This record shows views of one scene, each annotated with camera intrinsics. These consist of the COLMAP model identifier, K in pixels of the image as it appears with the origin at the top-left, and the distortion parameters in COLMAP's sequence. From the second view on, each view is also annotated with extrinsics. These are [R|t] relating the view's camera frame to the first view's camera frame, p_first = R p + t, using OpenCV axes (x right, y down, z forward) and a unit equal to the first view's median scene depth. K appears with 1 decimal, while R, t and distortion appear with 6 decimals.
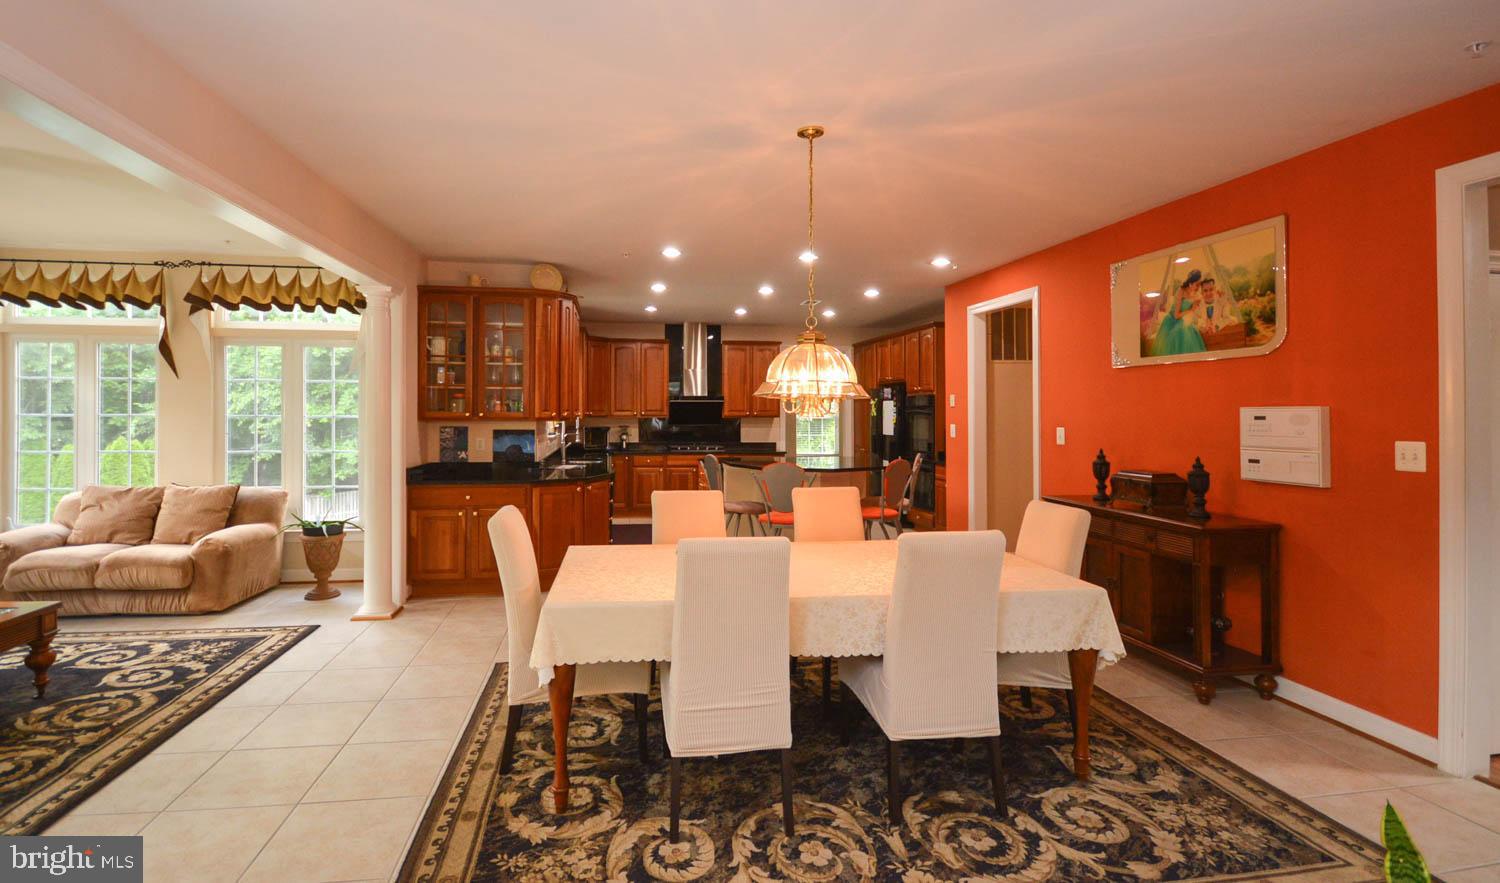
lens RADIAL K [[679.5, 0, 714.5], [0, 679.5, 405.8], [0, 0, 1]] dist [-0.000215, -0.000059]
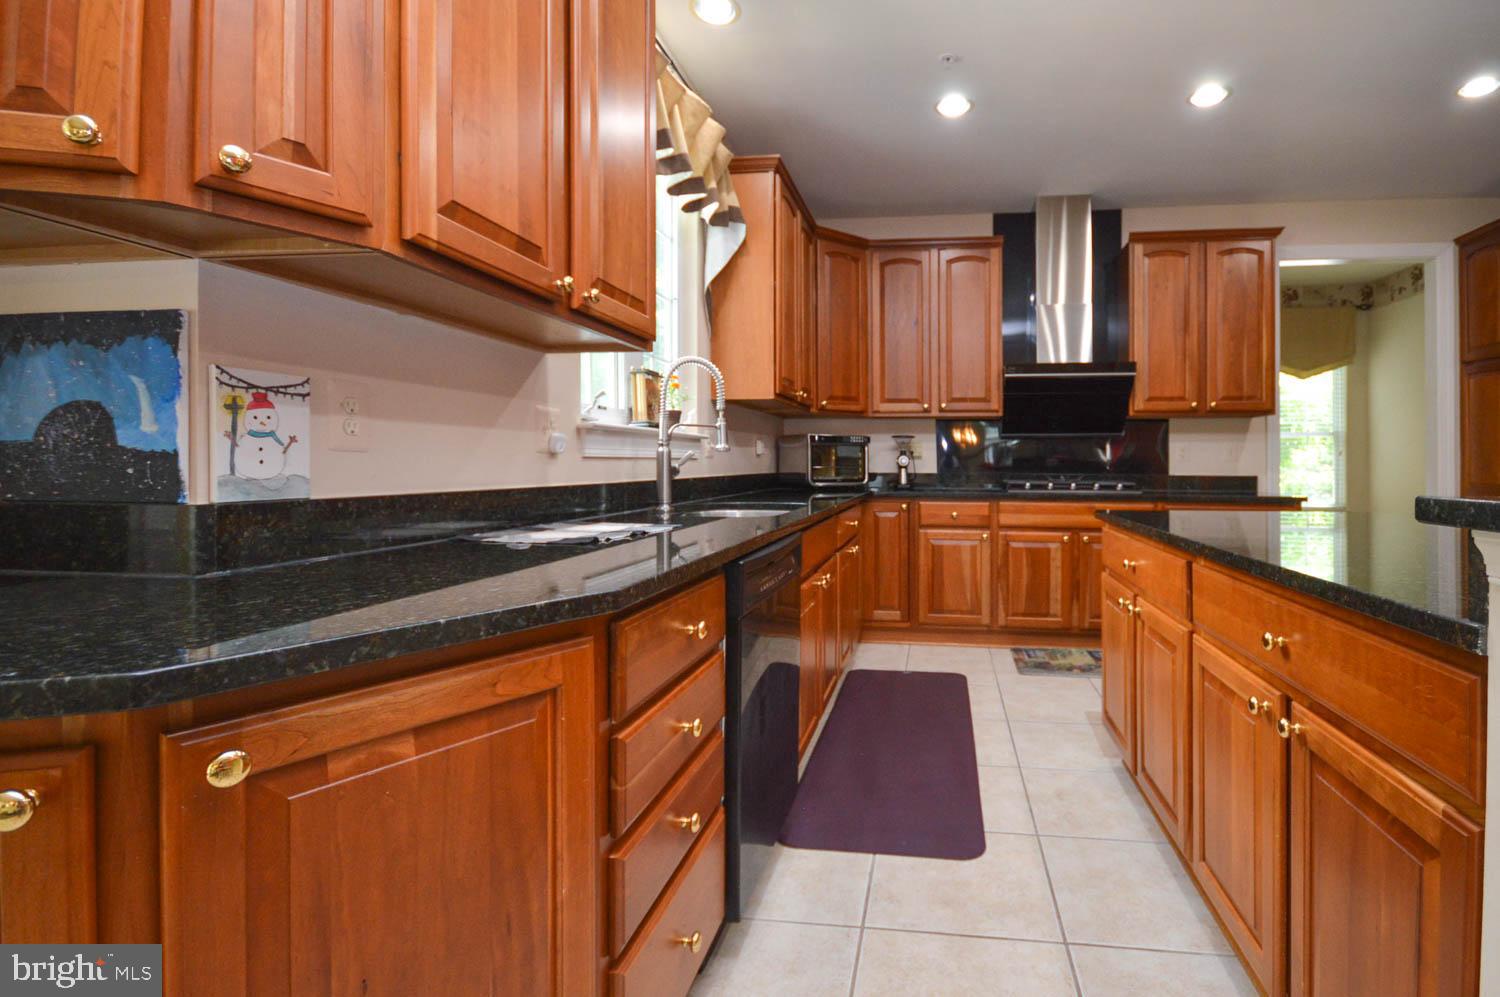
lens RADIAL K [[705.2, 0, 858.9], [0, 705.2, 465.8], [0, 0, 1]] dist [-0.000055, -0.000277]
pose [[0.964823, 0.000337, -0.262900, -0.062728], [0.003181, 0.999911, 0.012954, 0.073665], [0.262881, -0.013335, 0.964736, 0.906912]]
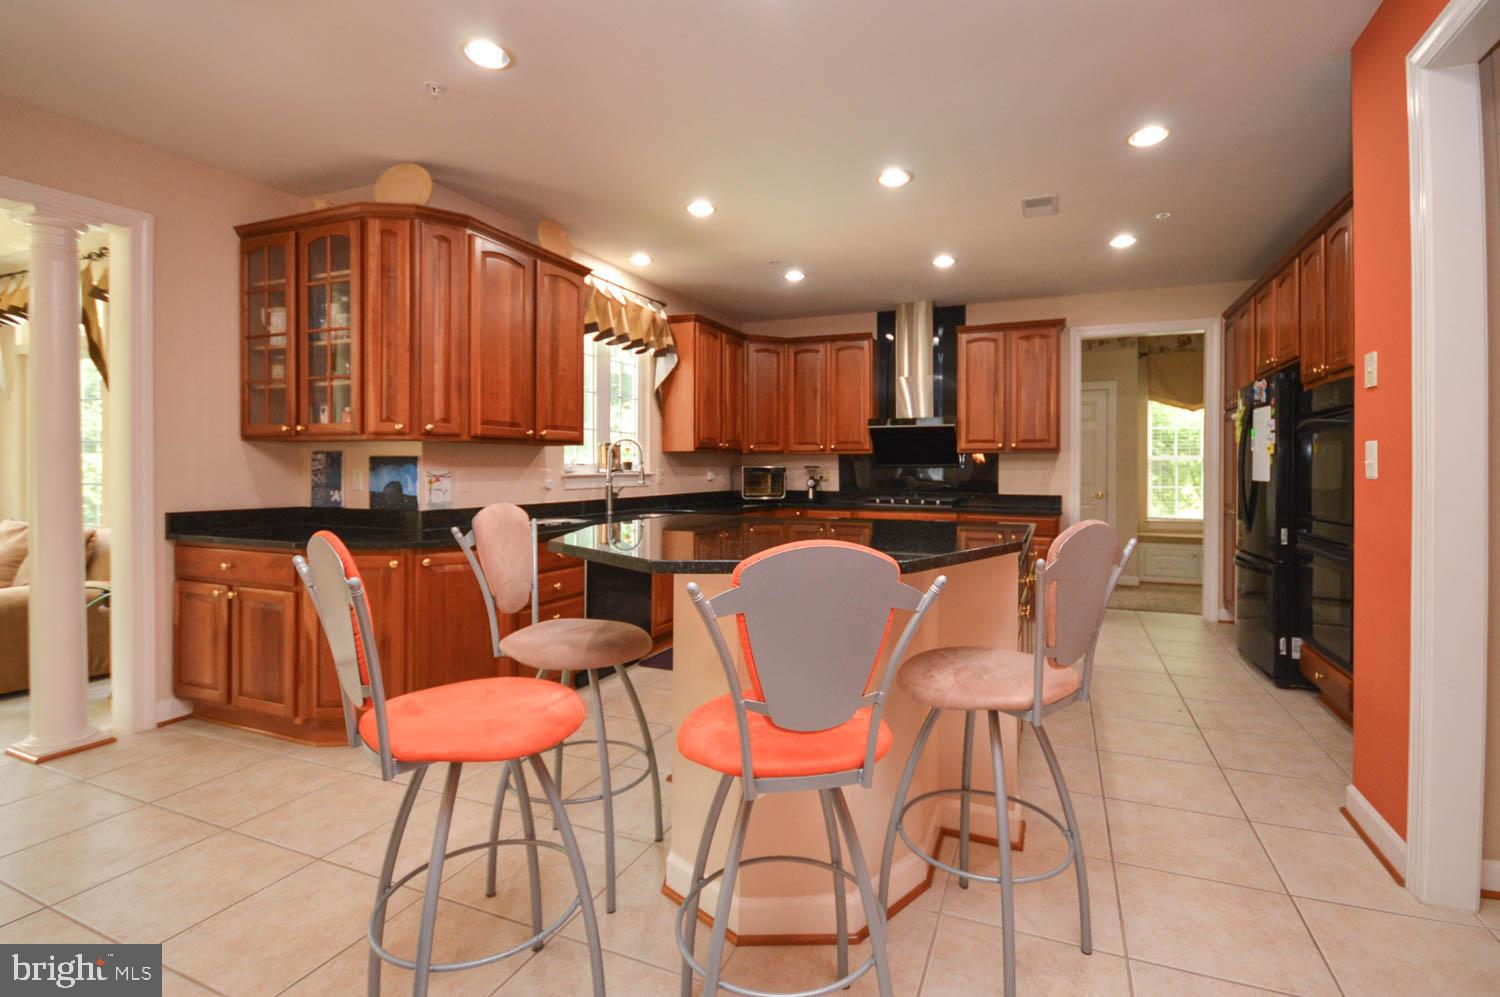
lens RADIAL K [[681.3, 0, 789.2], [0, 681.3, 469.3], [0, 0, 1]] dist [0.001710, 0.000109]
pose [[0.866597, 0.000744, -0.499008, 0.320052], [0.004977, 0.999936, 0.010135, 0.043697], [0.498983, -0.011266, 0.866538, 0.669828]]
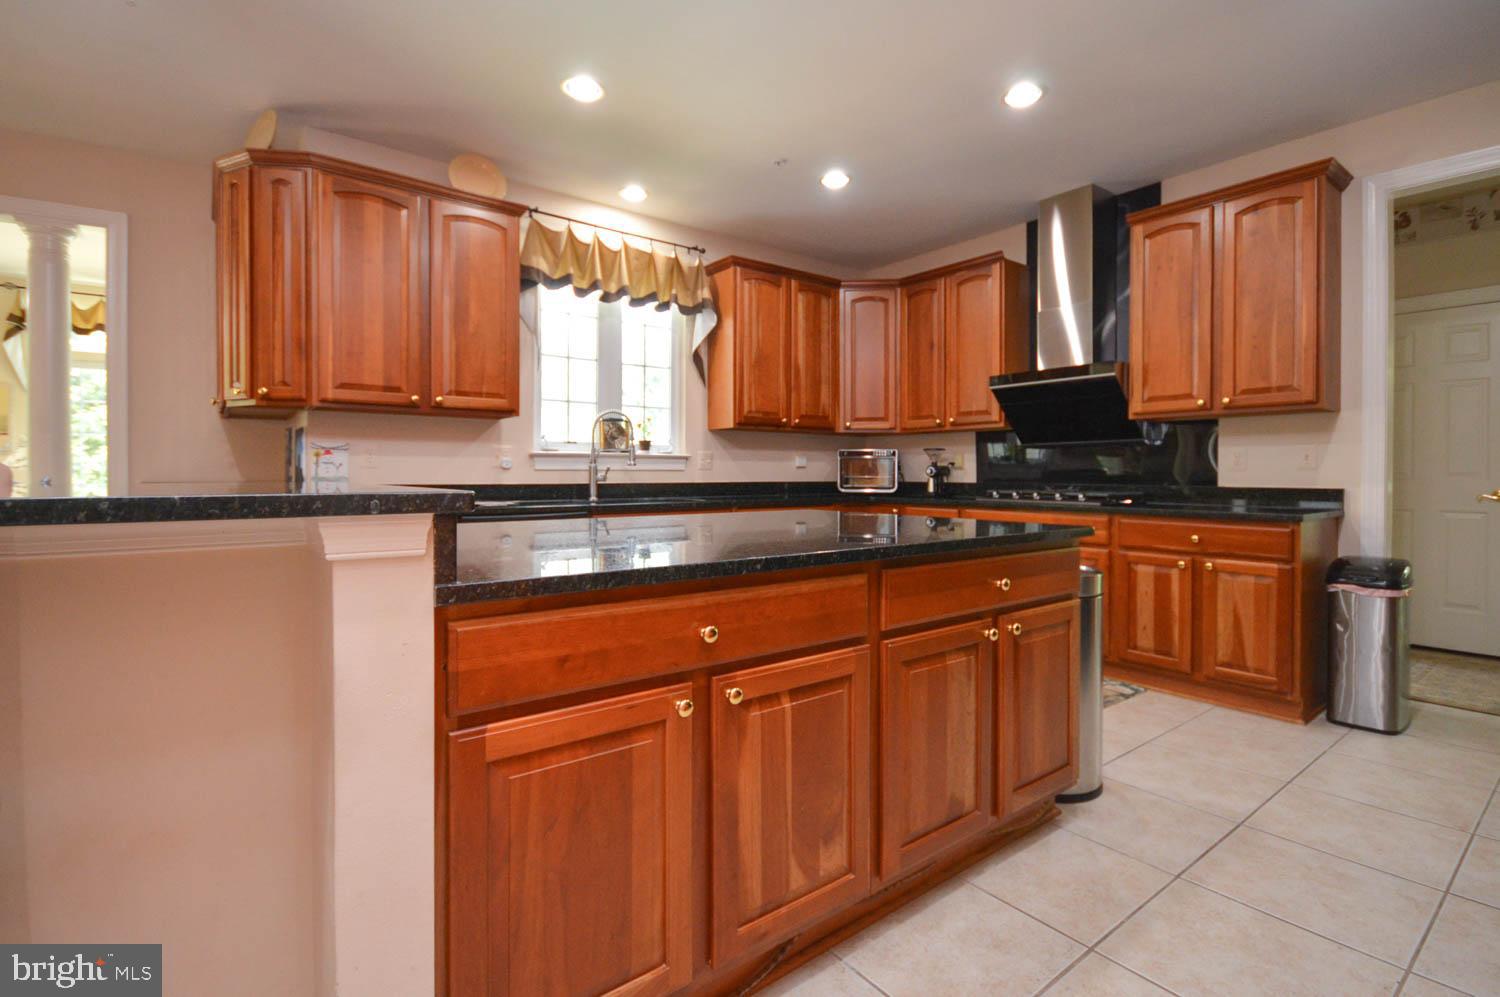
lens RADIAL K [[691.6, 0, 769.6], [0, 691.6, 479.1], [0, 0, 1]] dist [0.001083, 0.000034]
pose [[0.498781, 0.002996, -0.866723, 0.423627], [0.009126, 0.999920, 0.008709, 0.078895], [0.866680, -0.012254, 0.498714, 1.081520]]
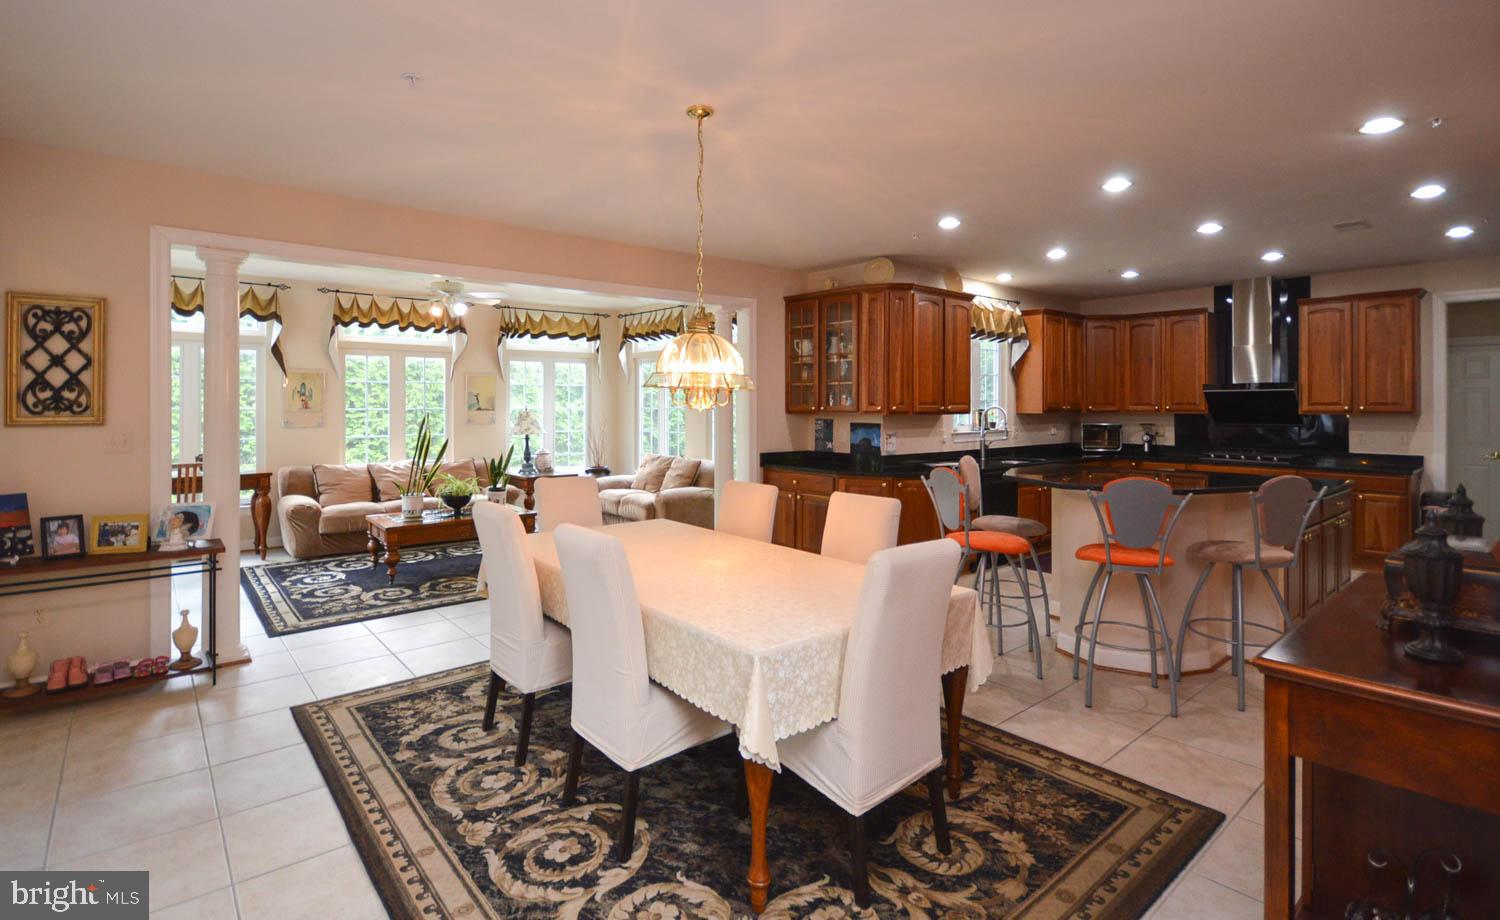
lens RADIAL K [[716.6, 0, 746.3], [0, 716.6, 406.4], [0, 0, 1]] dist [-0.001408, -0.000944]
pose [[0.534518, -0.001712, -0.845155, 0.545638], [0.008143, 0.999962, 0.003125, 0.005159], [0.845118, -0.008553, 0.534511, 0.271602]]
